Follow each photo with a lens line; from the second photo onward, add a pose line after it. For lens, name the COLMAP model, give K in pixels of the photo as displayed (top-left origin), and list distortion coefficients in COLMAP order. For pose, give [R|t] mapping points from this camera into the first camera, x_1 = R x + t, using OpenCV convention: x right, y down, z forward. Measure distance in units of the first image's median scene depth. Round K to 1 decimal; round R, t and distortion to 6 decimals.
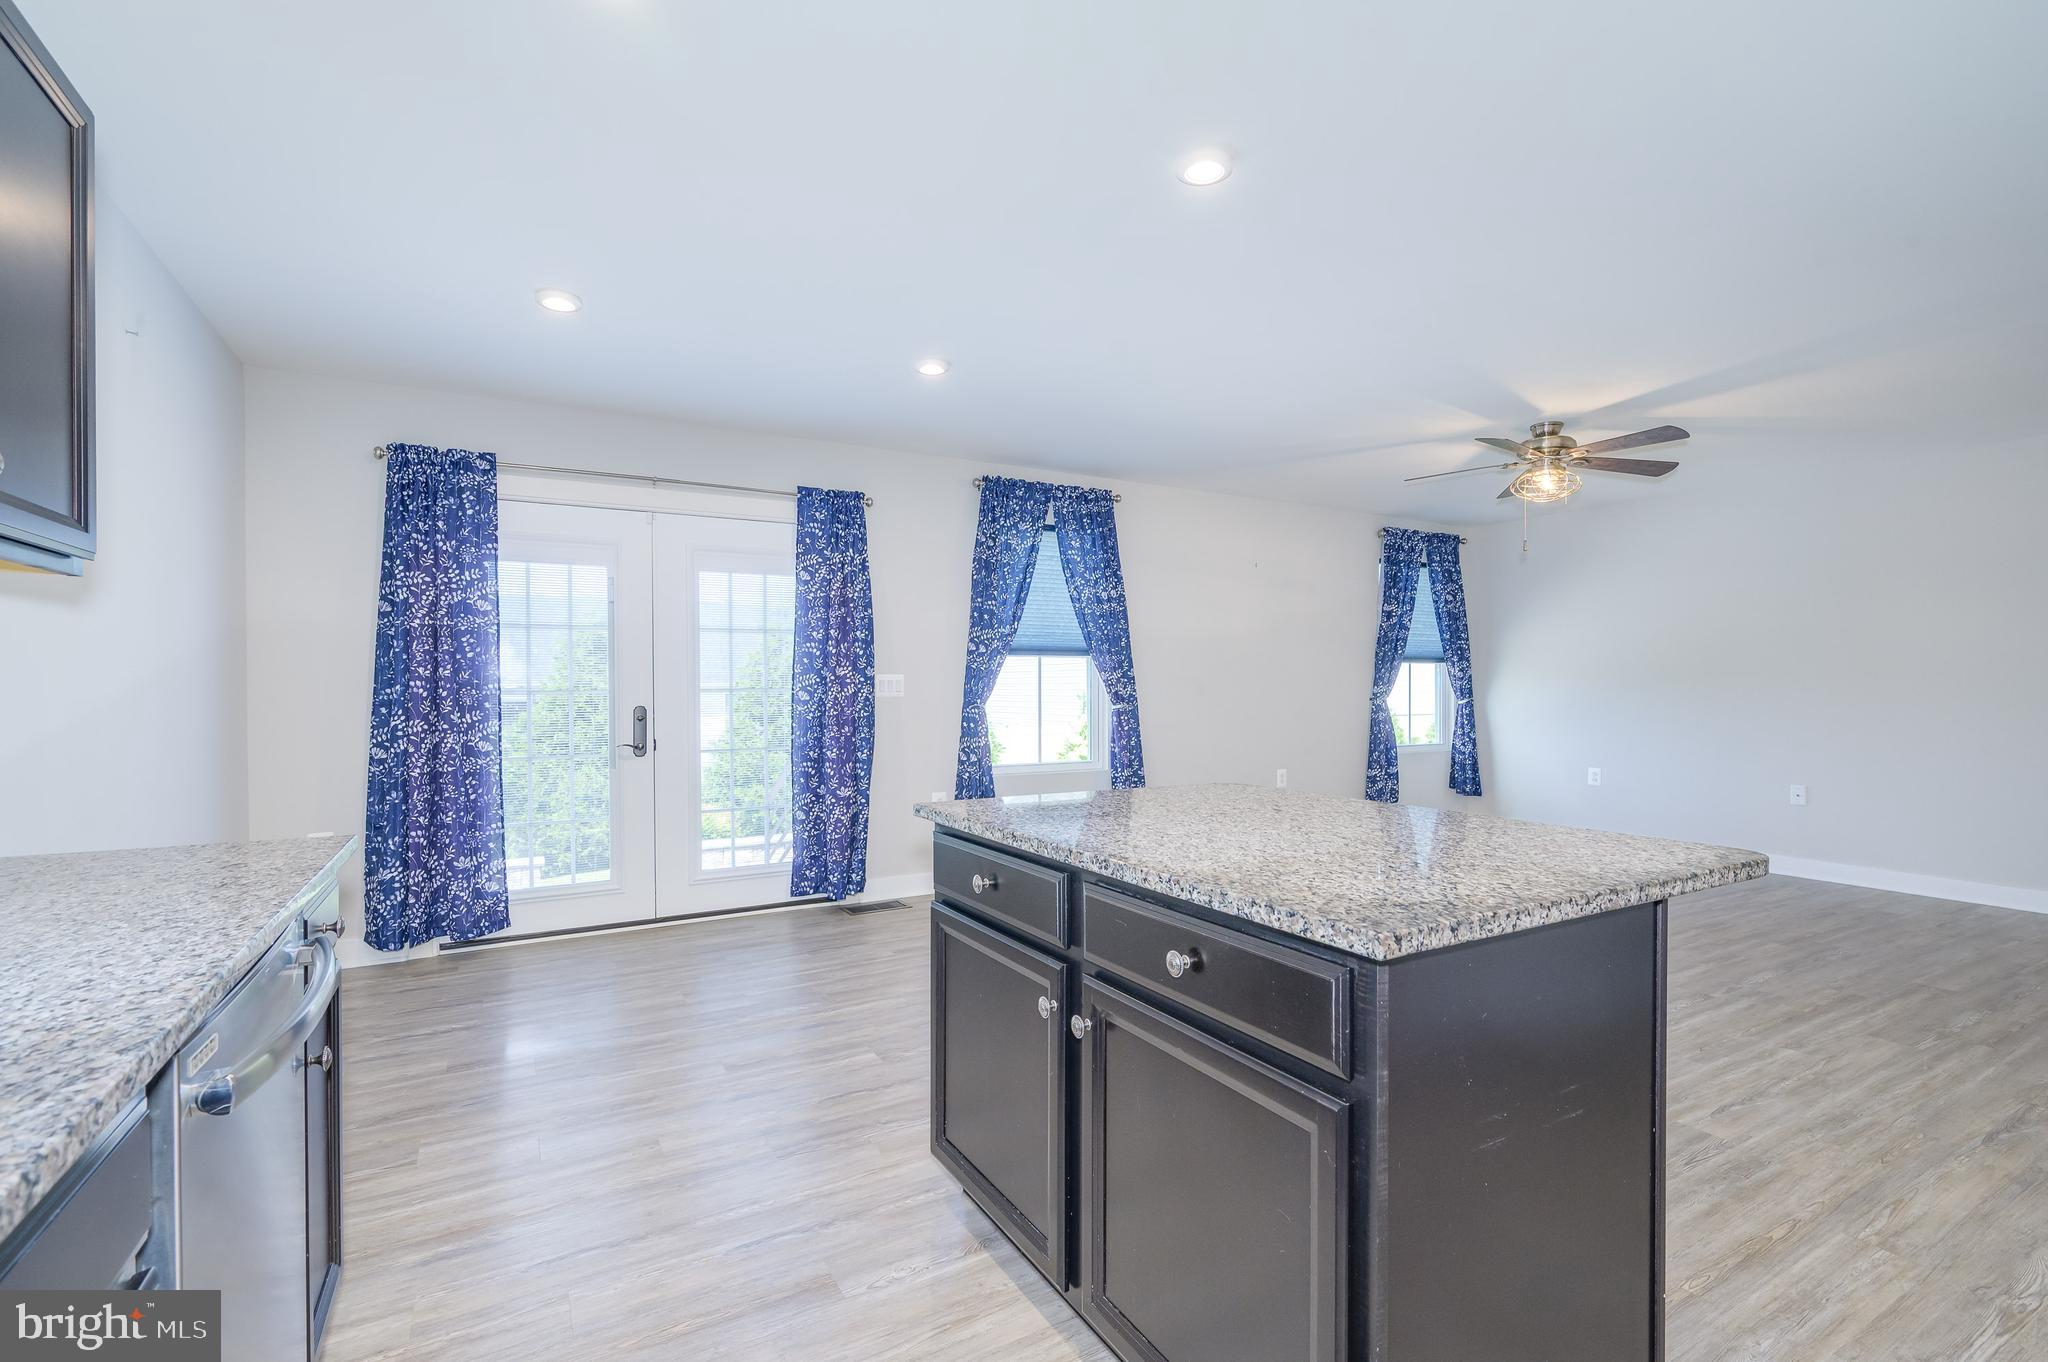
lens RADIAL K [[934.7, 0, 1018.6], [0, 934.7, 695.4], [0, 0, 1]] dist [-0.000557, 0.000845]
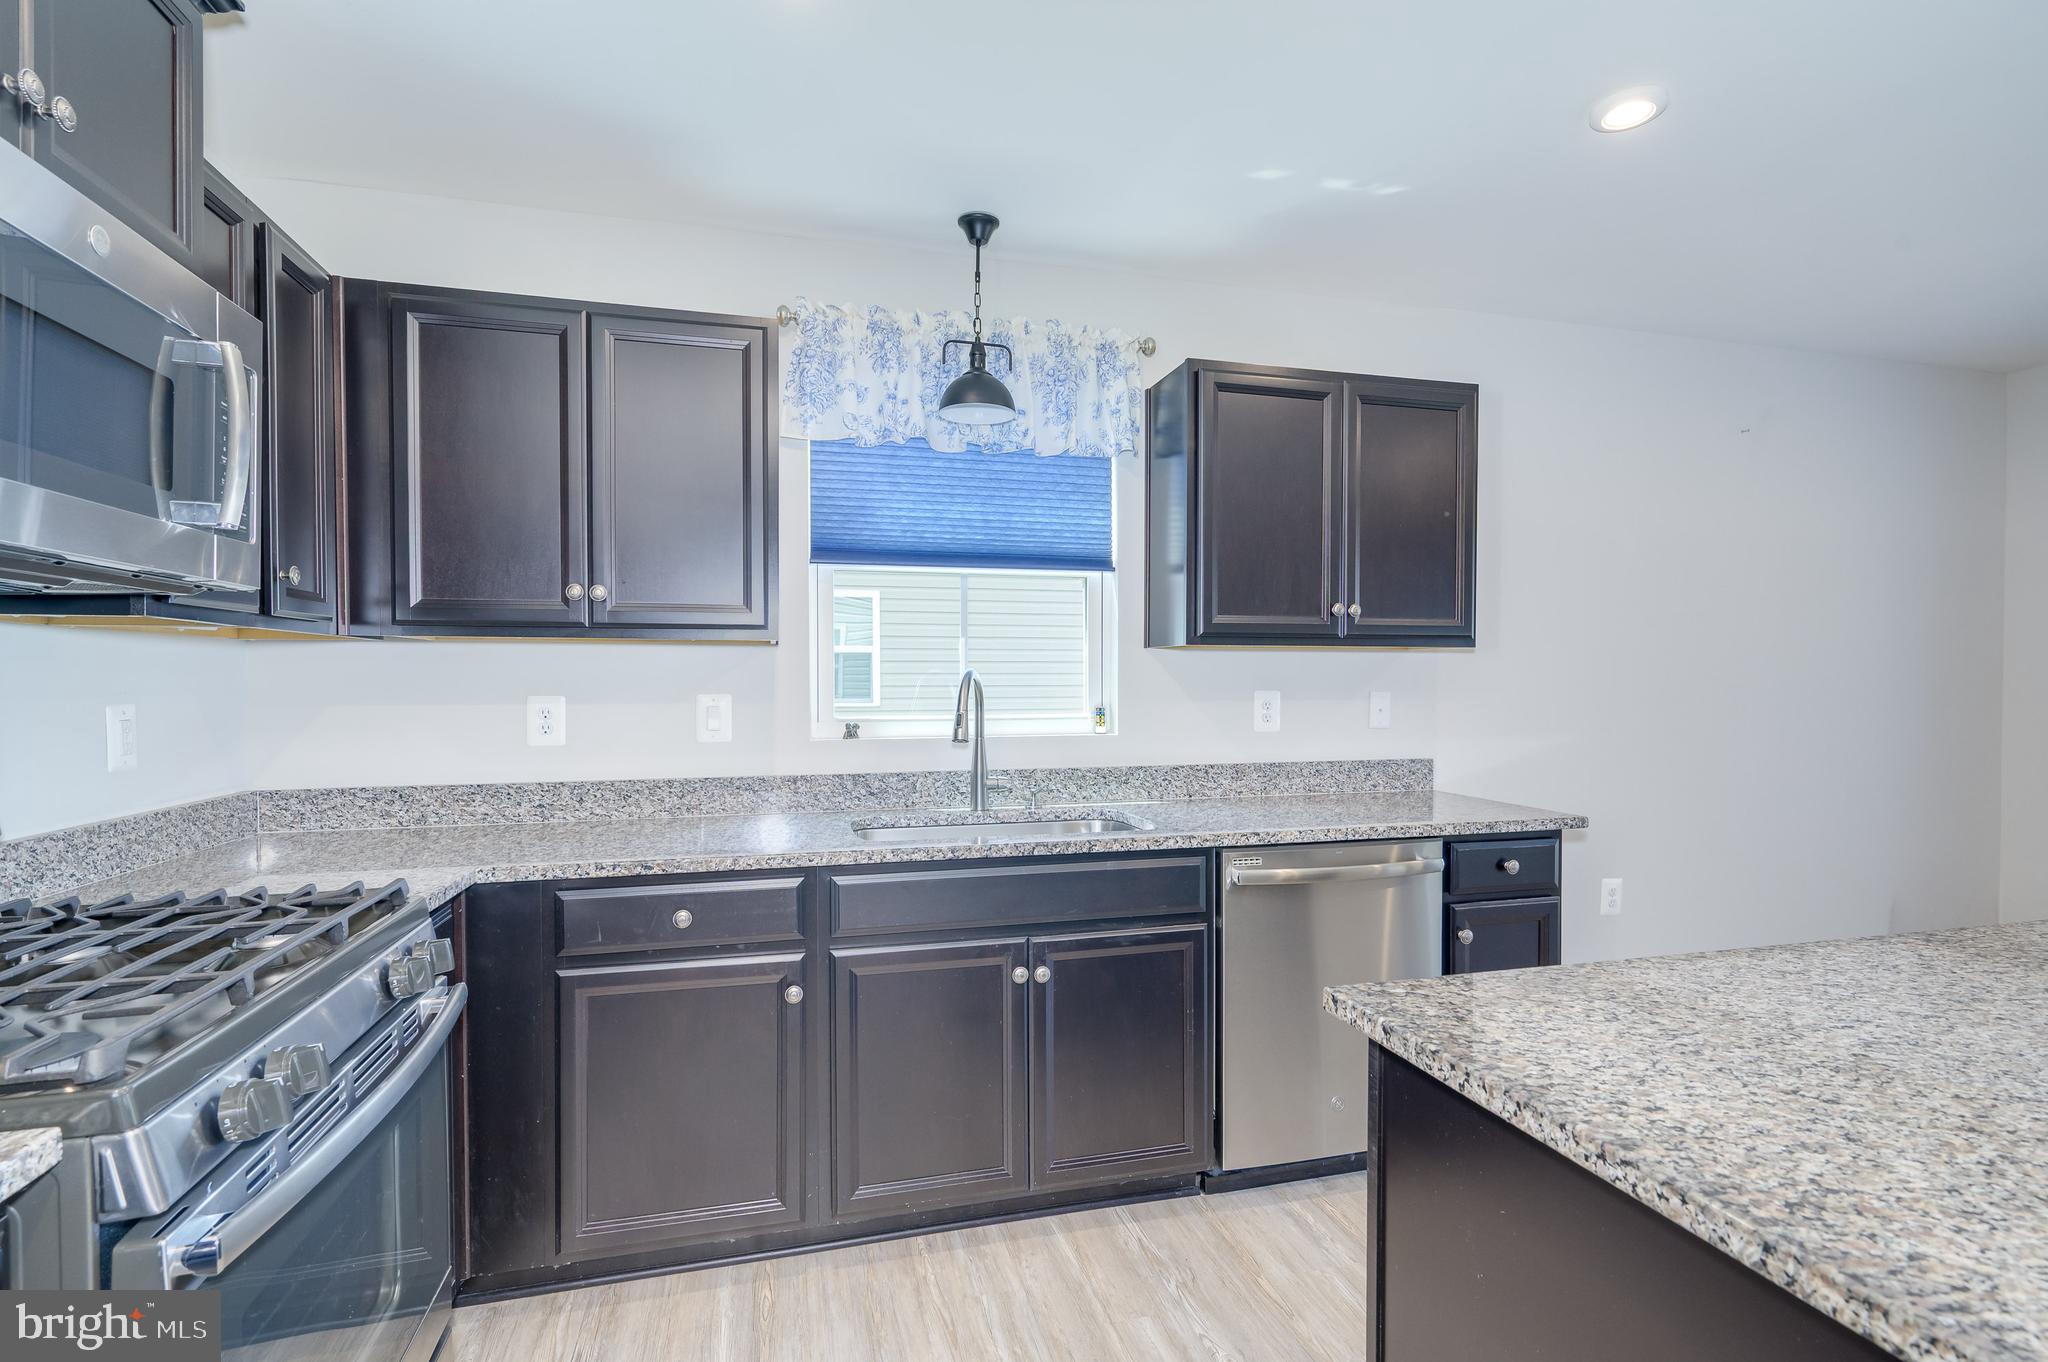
lens RADIAL K [[983.1, 0, 1030.9], [0, 983.1, 682.2], [0, 0, 1]] dist [0.004001, 0.000044]
pose [[-0.258714, 0.007946, -0.965921, 0.338678], [-0.010779, 0.999880, 0.011113, -0.023078], [0.965894, 0.013287, -0.258597, 0.205907]]
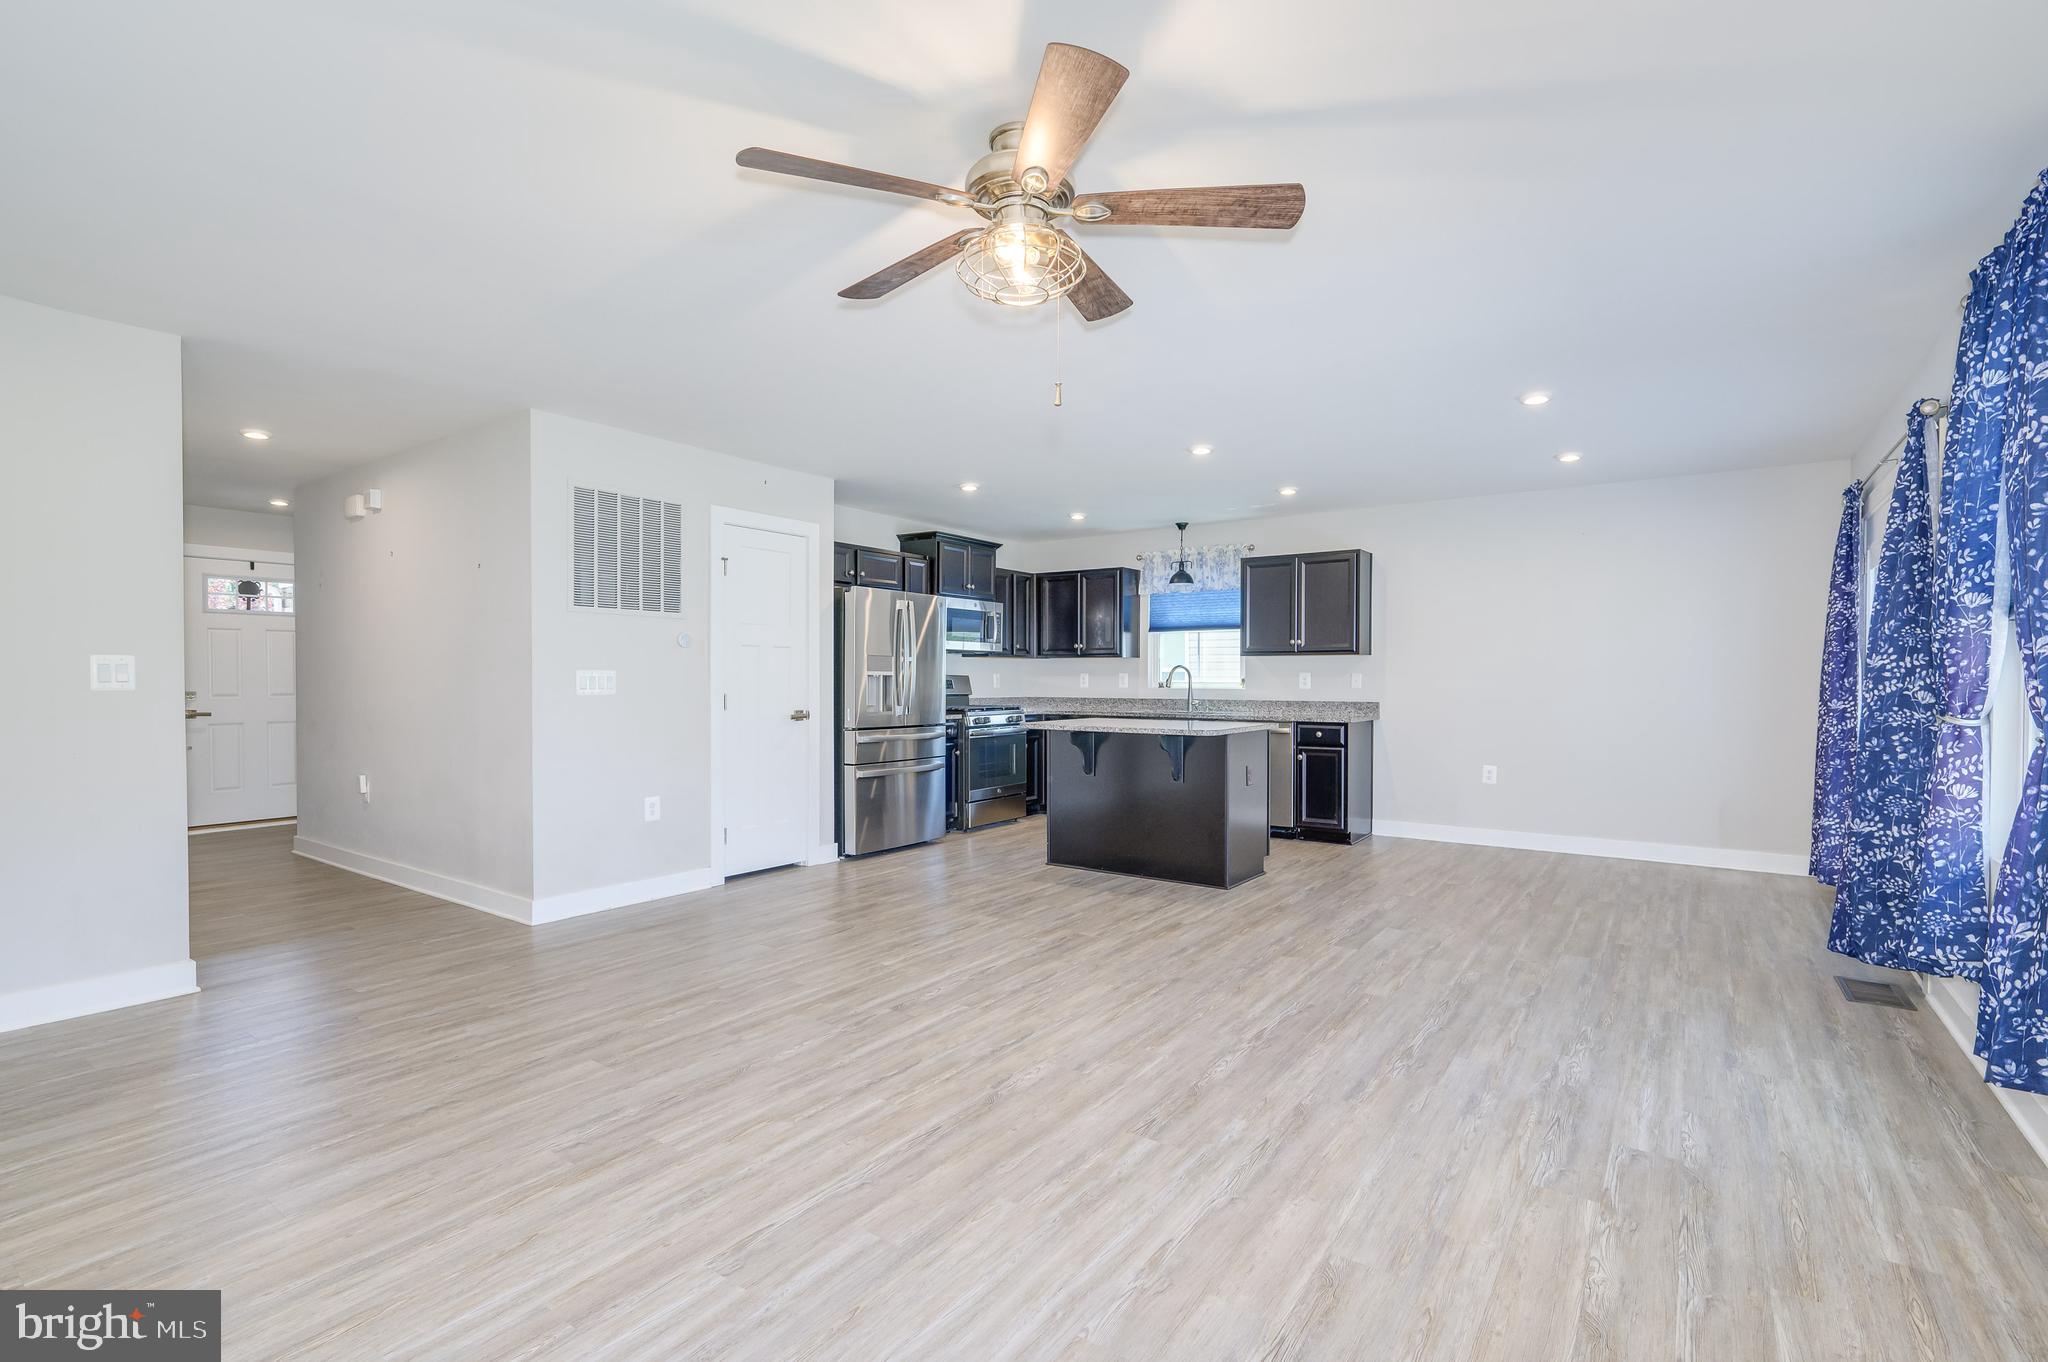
lens RADIAL K [[934.7, 0, 999.0], [0, 934.7, 696.4], [0, 0, 1]] dist [-0.000557, 0.000845]
pose [[-0.921282, 0.008115, -0.388811, 0.747514], [-0.003898, 0.999539, 0.030098, -0.017404], [0.388876, 0.029245, -0.920826, 1.414833]]
